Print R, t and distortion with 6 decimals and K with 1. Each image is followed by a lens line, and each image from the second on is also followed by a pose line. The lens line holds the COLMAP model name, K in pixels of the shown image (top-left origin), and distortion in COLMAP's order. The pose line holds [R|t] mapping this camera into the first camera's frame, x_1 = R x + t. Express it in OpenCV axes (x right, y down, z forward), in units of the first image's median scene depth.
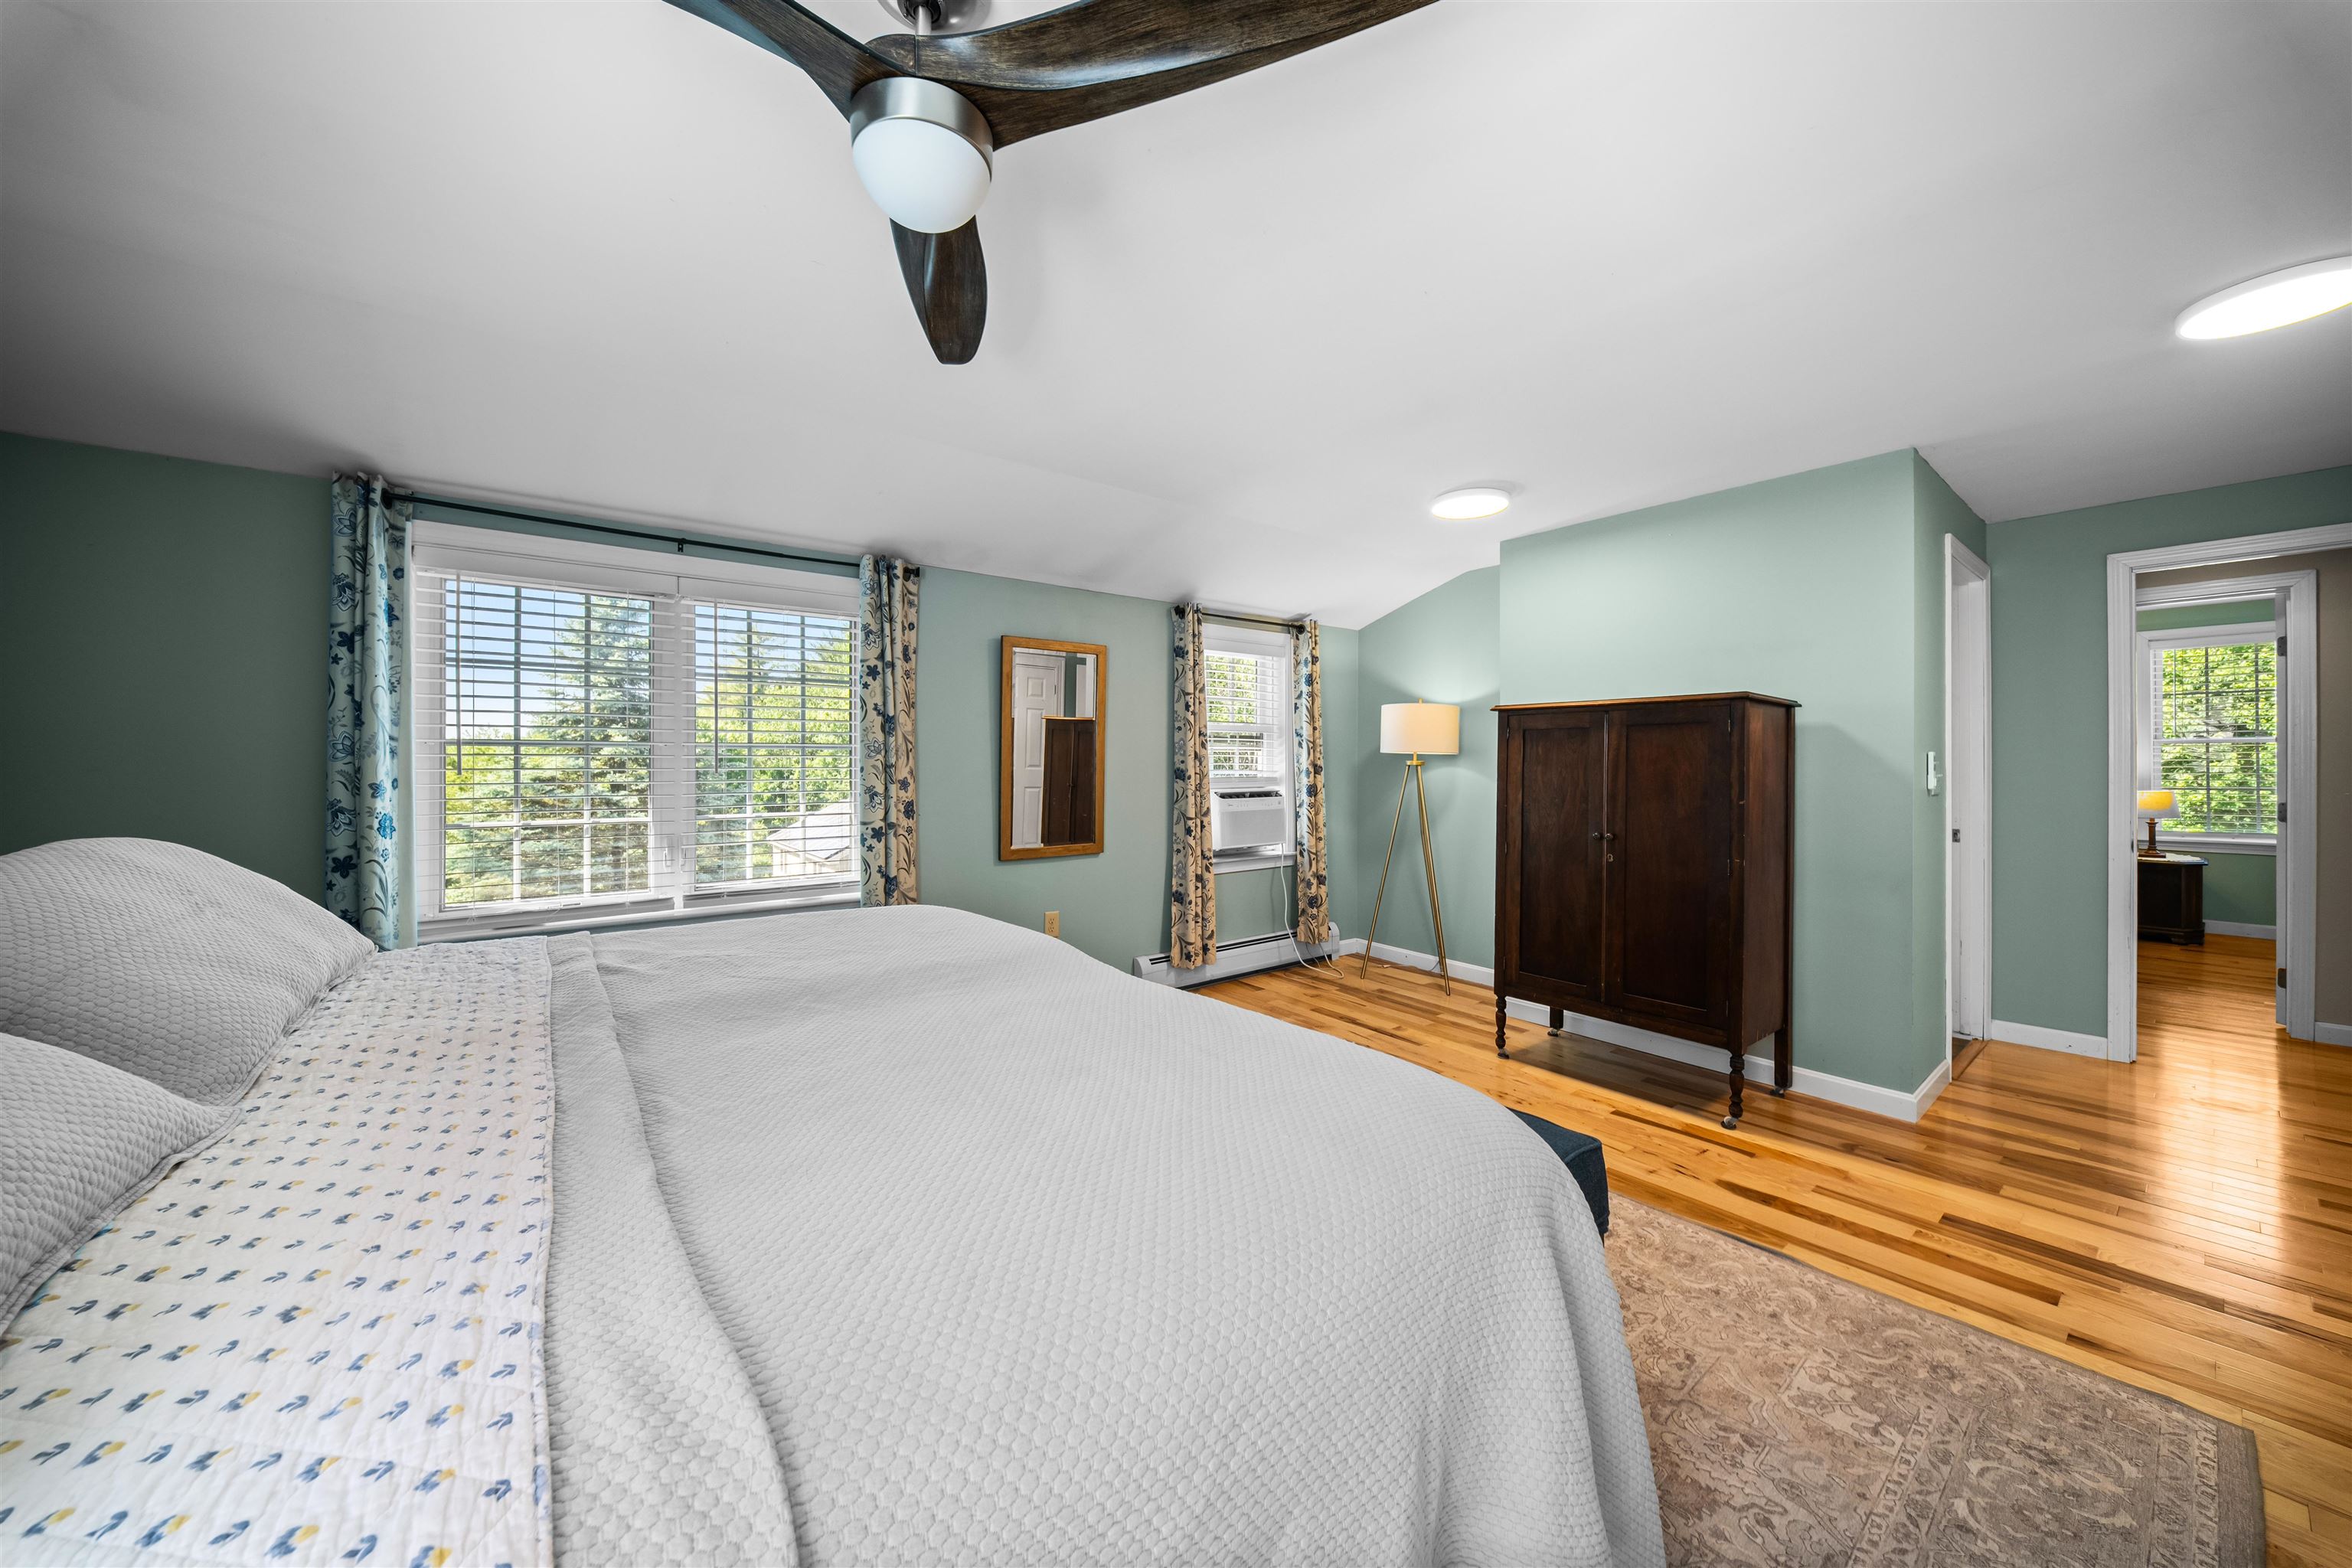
lens RADIAL K [[823.1, 0, 1173.0], [0, 823.1, 771.1], [0, 0, 1]] dist [0.014701, -0.007879]
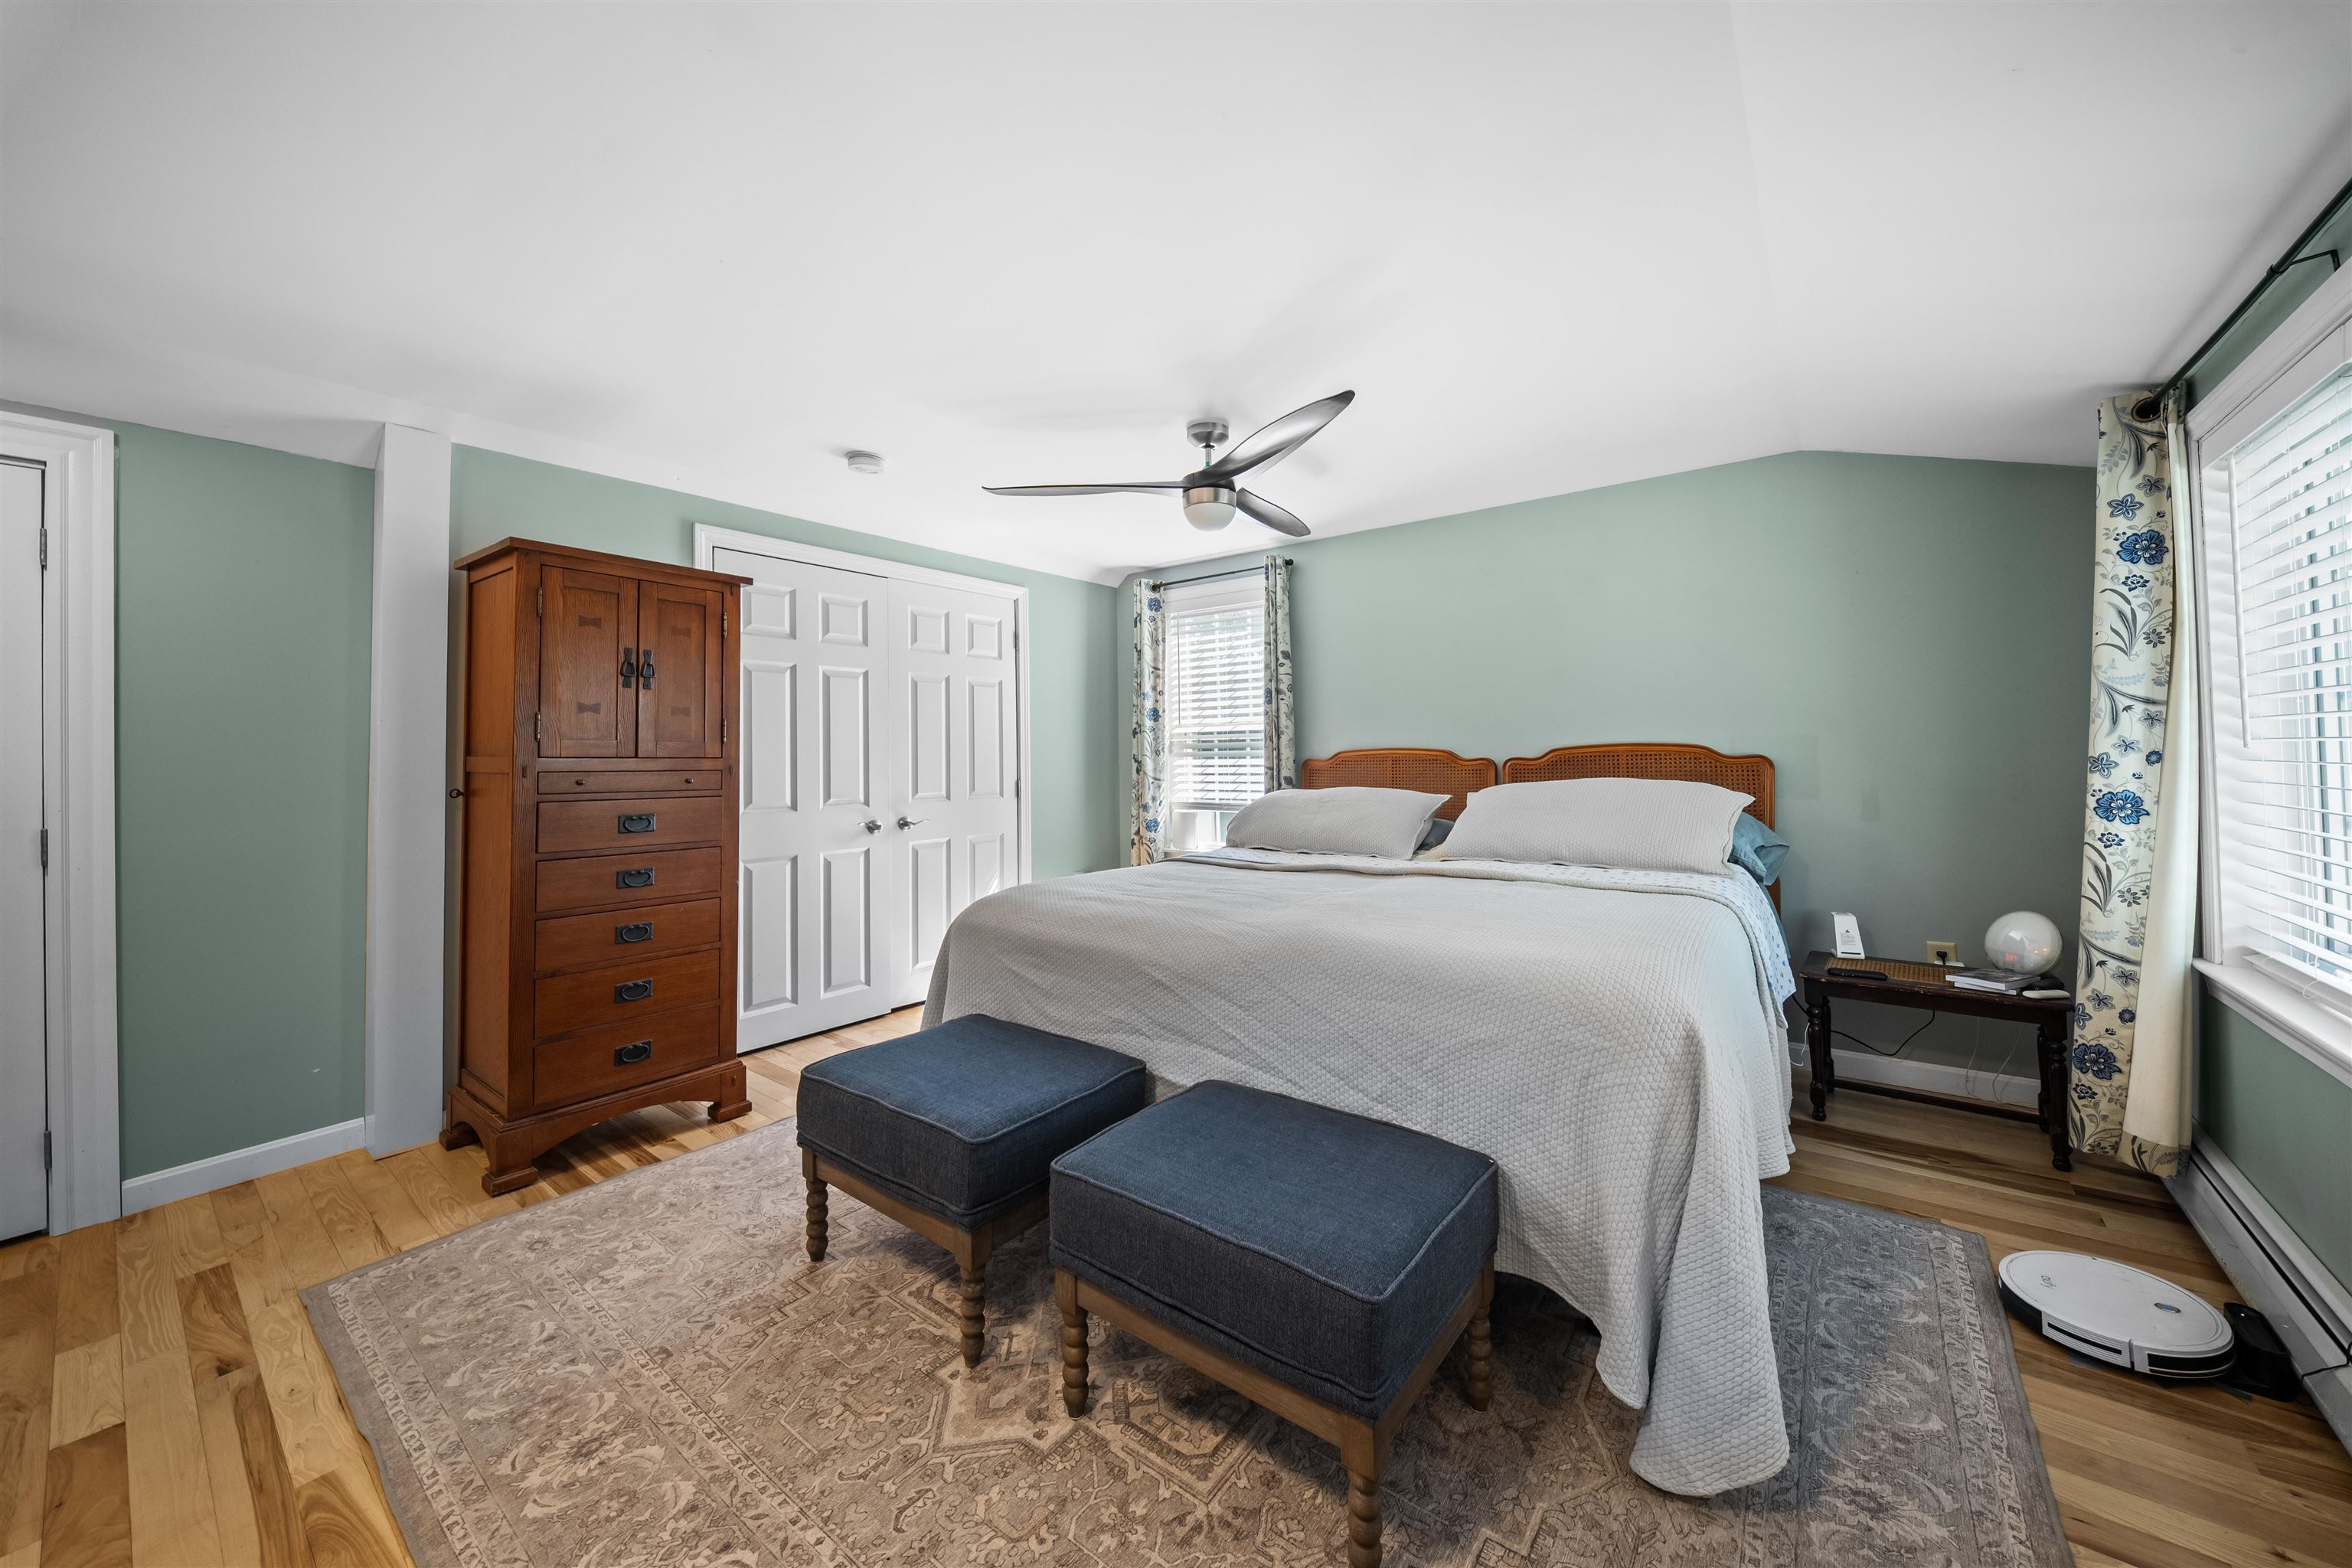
lens RADIAL K [[847.1, 0, 1170.8], [0, 847.1, 730.2], [0, 0, 1]] dist [0.020528, -0.009573]
pose [[-0.971358, 0.007319, -0.237507, 0.195438], [0.011570, 0.999797, -0.016510, -0.008246], [0.237338, -0.018785, -0.971245, 1.618766]]
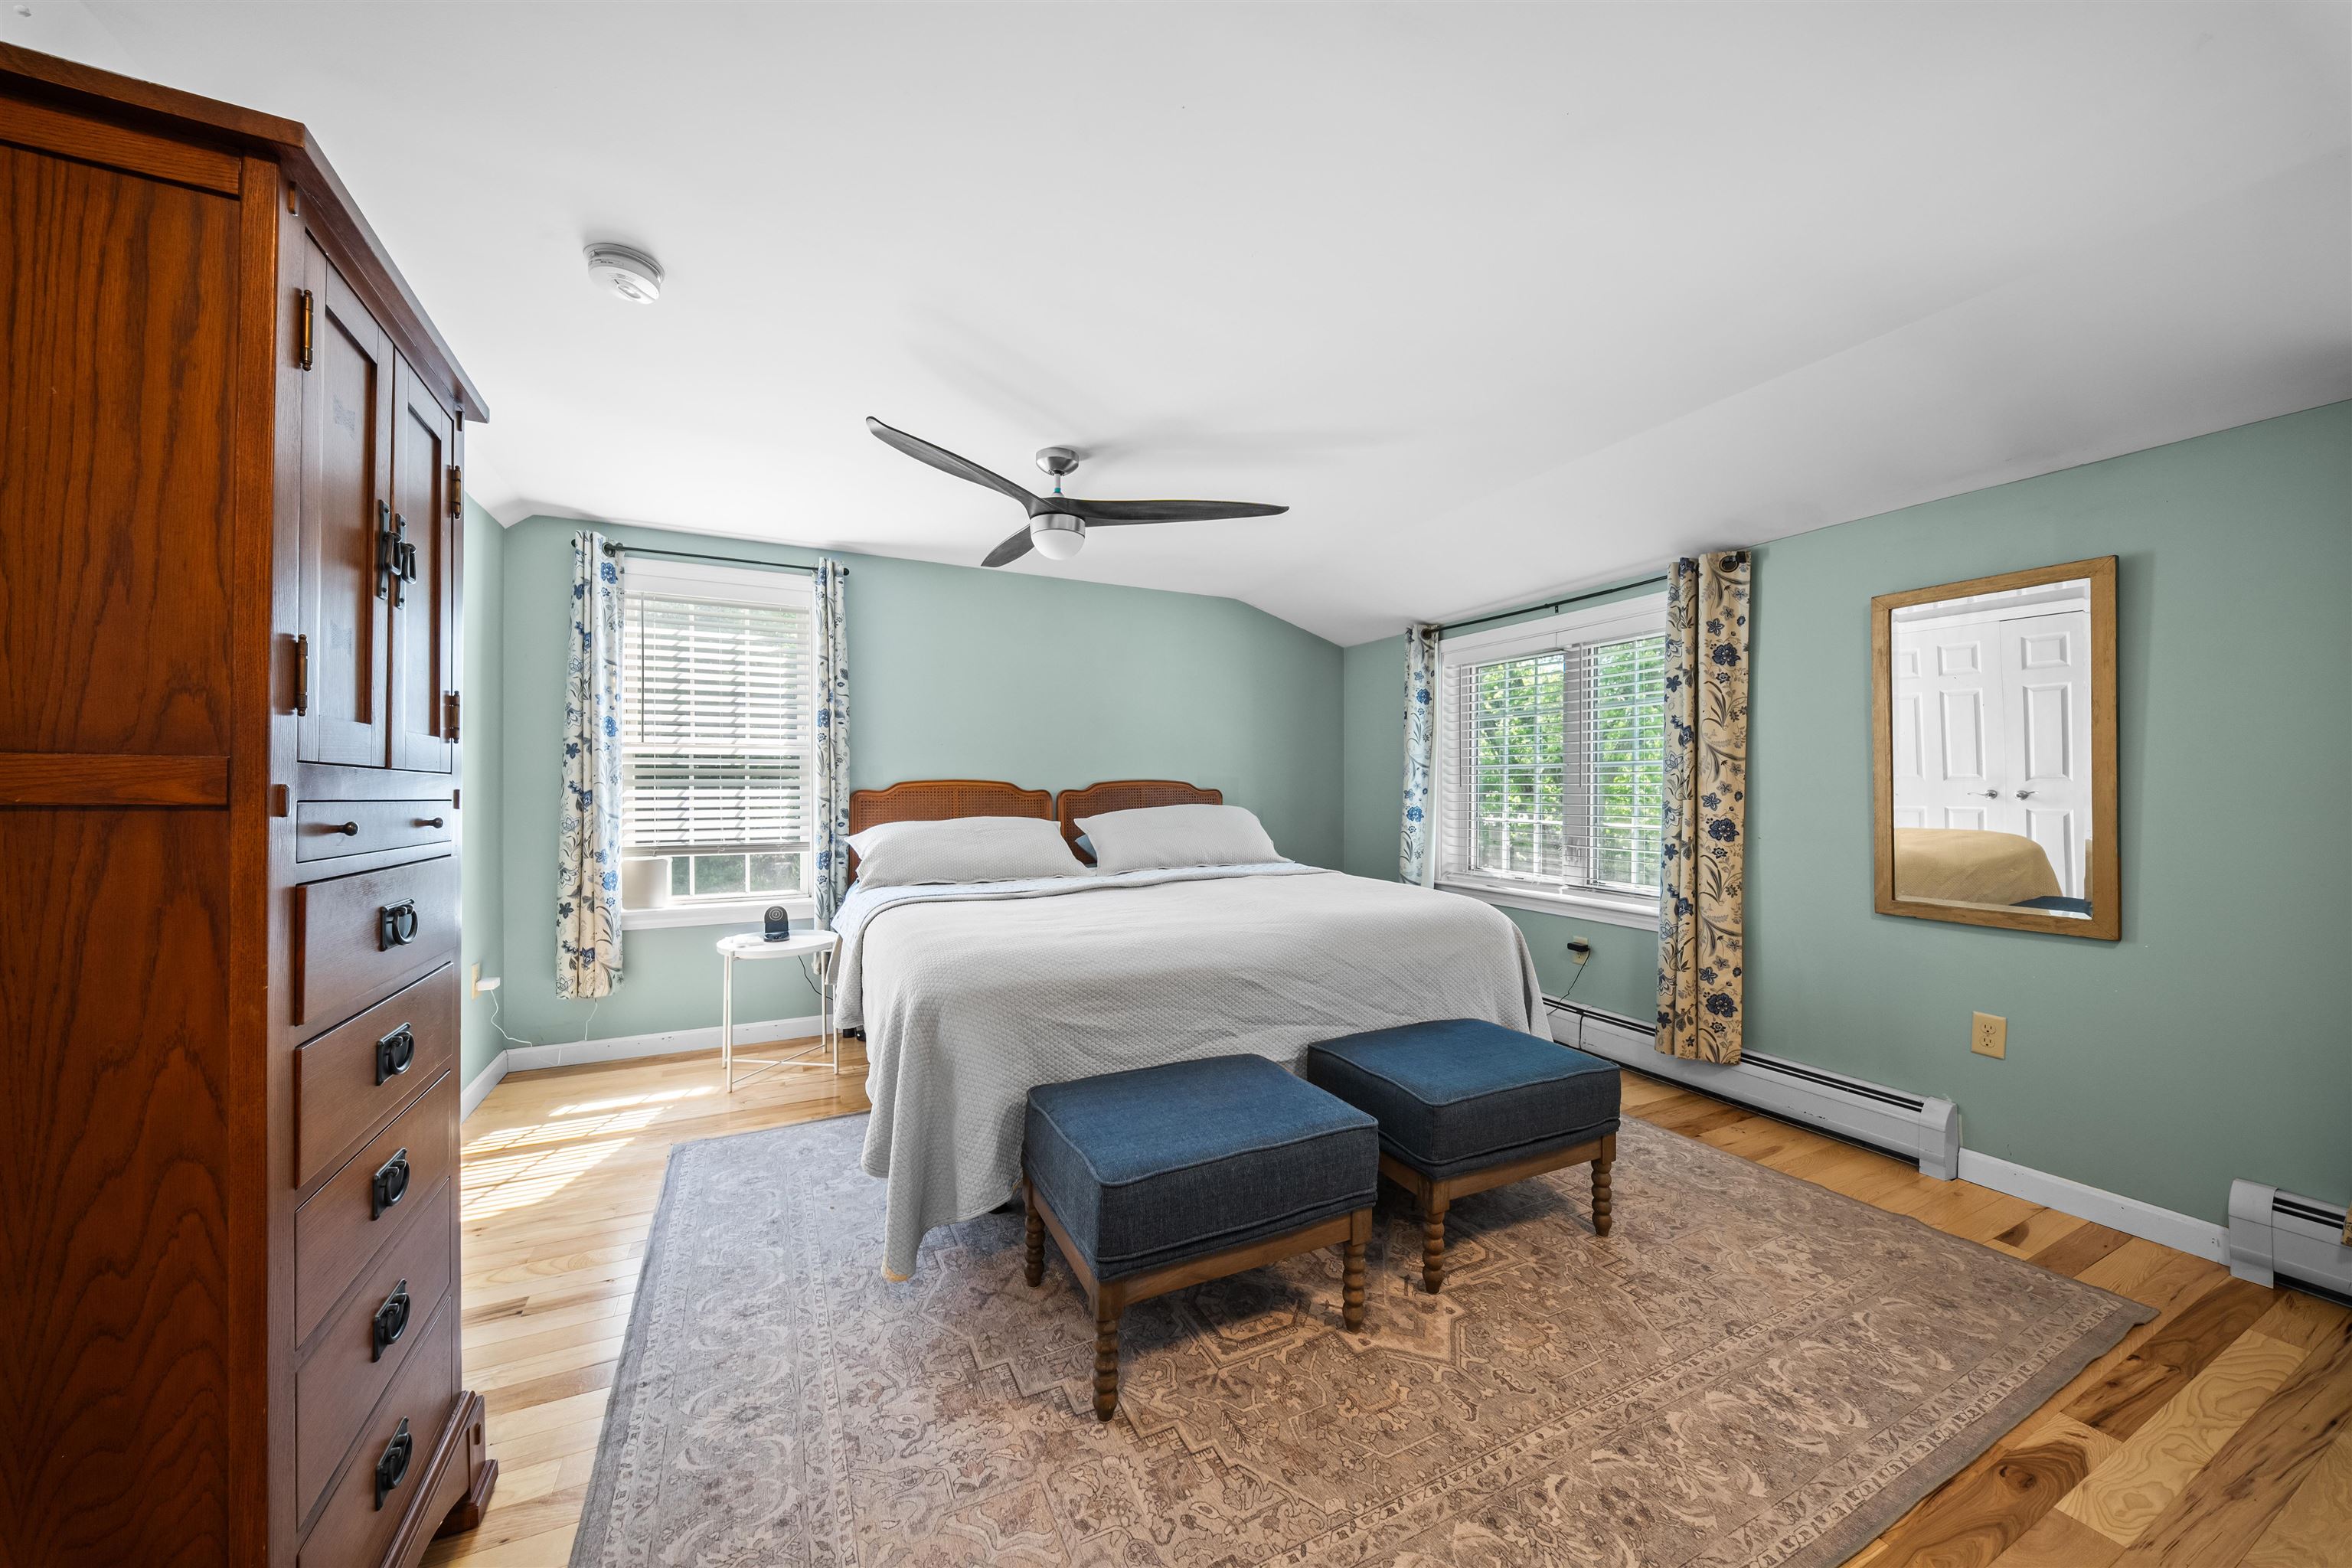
lens RADIAL K [[835.7, 0, 1181.3], [0, 835.7, 781.5], [0, 0, 1]] dist [0.000479, -0.000063]
pose [[-0.209176, -0.006009, -0.977860, 0.971848], [-0.012932, 0.999911, -0.003379, 0.007808], [0.977792, 0.011939, -0.209235, 0.880926]]
